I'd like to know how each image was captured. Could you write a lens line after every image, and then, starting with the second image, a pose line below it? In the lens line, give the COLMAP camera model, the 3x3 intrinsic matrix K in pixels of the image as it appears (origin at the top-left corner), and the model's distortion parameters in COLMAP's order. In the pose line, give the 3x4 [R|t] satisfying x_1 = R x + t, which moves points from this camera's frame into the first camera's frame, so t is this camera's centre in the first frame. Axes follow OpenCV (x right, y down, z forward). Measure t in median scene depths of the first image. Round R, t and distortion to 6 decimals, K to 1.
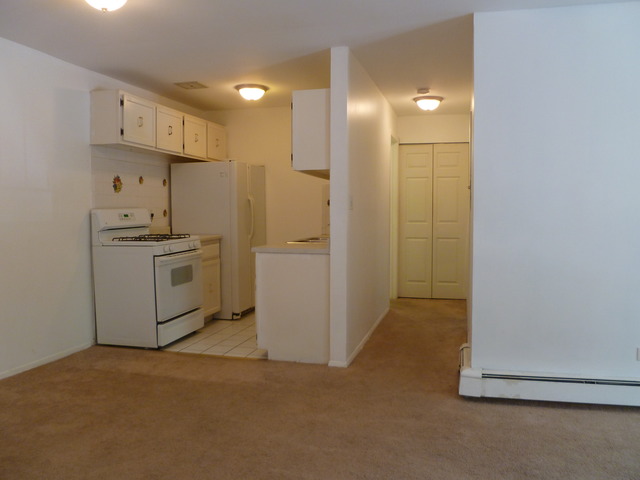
lens RADIAL K [[527.5, 0, 320.0], [0, 527.5, 240.0], [0, 0, 1]] dist [-0.083652, 0.001403]
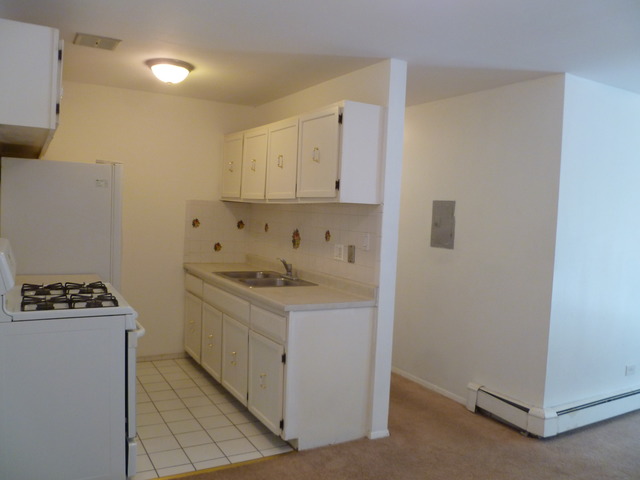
lens RADIAL K [[527.5, 0, 320.0], [0, 527.5, 240.0], [0, 0, 1]] dist [-0.083652, 0.001403]
pose [[0.715945, -0.004698, 0.698140, -0.490739], [-0.005280, 0.999912, 0.012143, -0.068697], [-0.698136, -0.012380, 0.715858, 0.372087]]
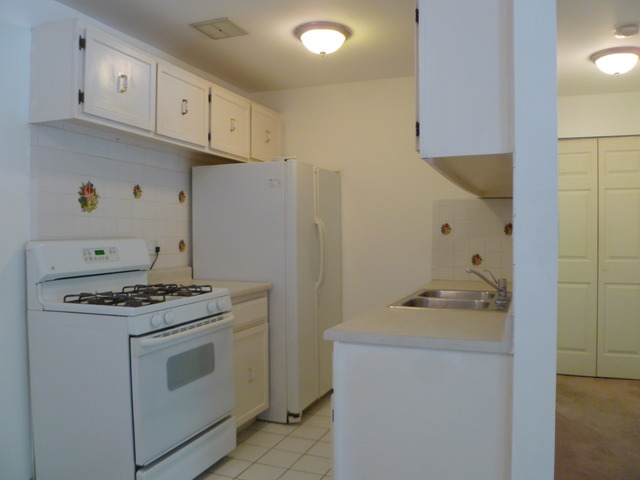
lens RADIAL K [[527.5, 0, 320.0], [0, 527.5, 240.0], [0, 0, 1]] dist [-0.083652, 0.001403]
pose [[0.992693, 0.001332, -0.120659, -0.065145], [-0.006991, 0.998894, -0.046494, -0.034067], [0.120463, 0.046998, 0.991605, 0.450757]]
